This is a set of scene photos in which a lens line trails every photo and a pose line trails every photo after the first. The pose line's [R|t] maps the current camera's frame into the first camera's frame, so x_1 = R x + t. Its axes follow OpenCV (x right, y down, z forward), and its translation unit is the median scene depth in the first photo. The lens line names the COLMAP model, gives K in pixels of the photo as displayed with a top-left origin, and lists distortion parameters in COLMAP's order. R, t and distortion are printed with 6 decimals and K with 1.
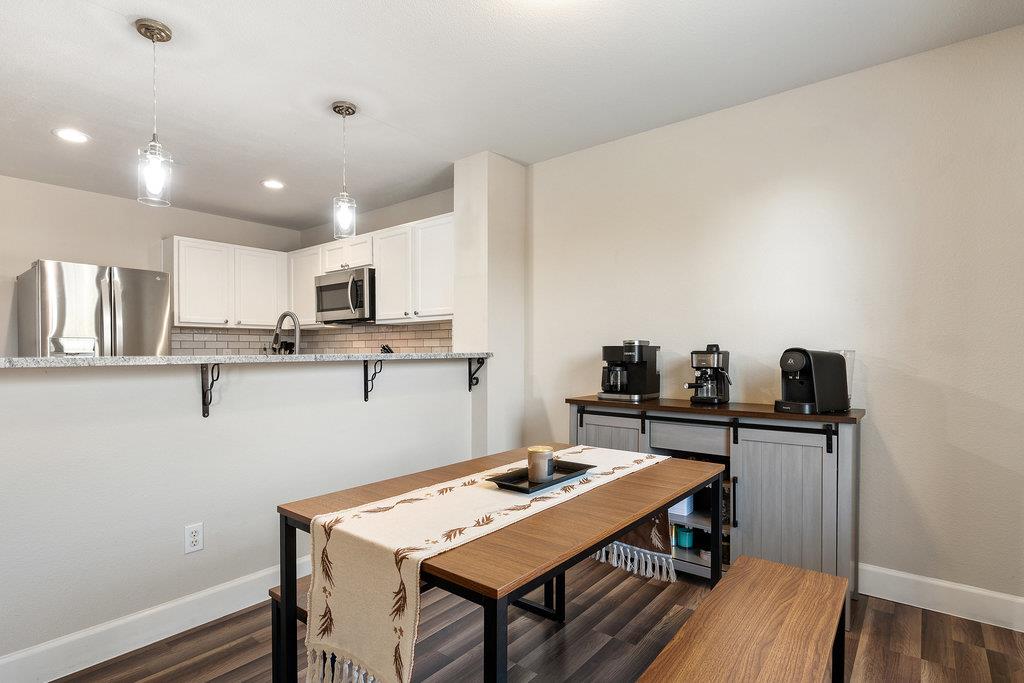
lens RADIAL K [[516.5, 0, 511.5], [0, 516.5, 360.0], [0, 0, 1]] dist [-0.003568, -0.000959]
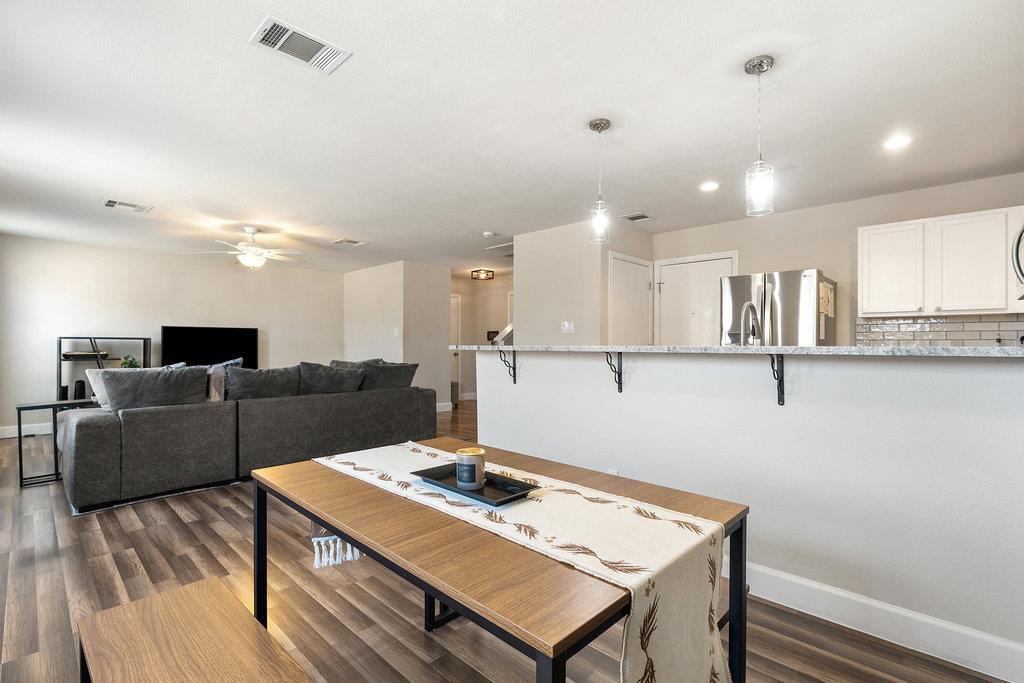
lens RADIAL K [[472.4, 0, 512.0], [0, 472.4, 341.5], [0, 0, 1]] dist [-0.004292, -0.001656]
pose [[-0.086175, -0.000756, -0.996280, 0.403266], [-0.019007, 0.999819, 0.000885, -0.009925], [0.996099, 0.019013, -0.086174, 0.528211]]
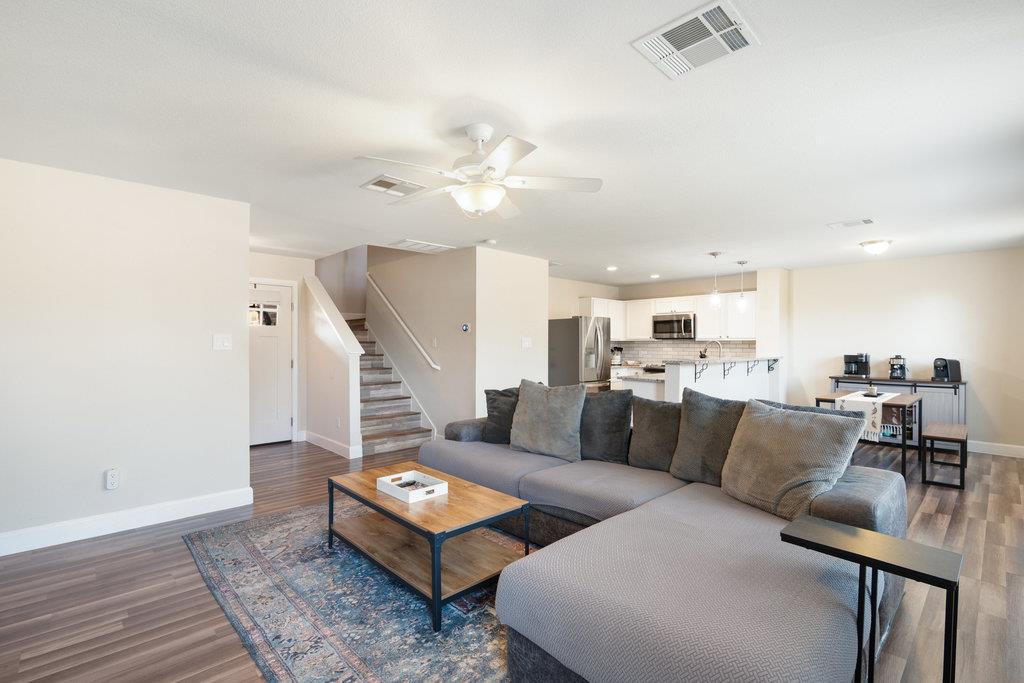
lens RADIAL K [[472.4, 0, 512.0], [0, 472.4, 341.5], [0, 0, 1]] dist [-0.004292, -0.001656]
pose [[0.991319, 0.005549, -0.131359, -0.922212], [-0.008208, 0.999772, -0.019706, -0.028430], [0.131220, 0.020613, 0.991139, -1.191696]]
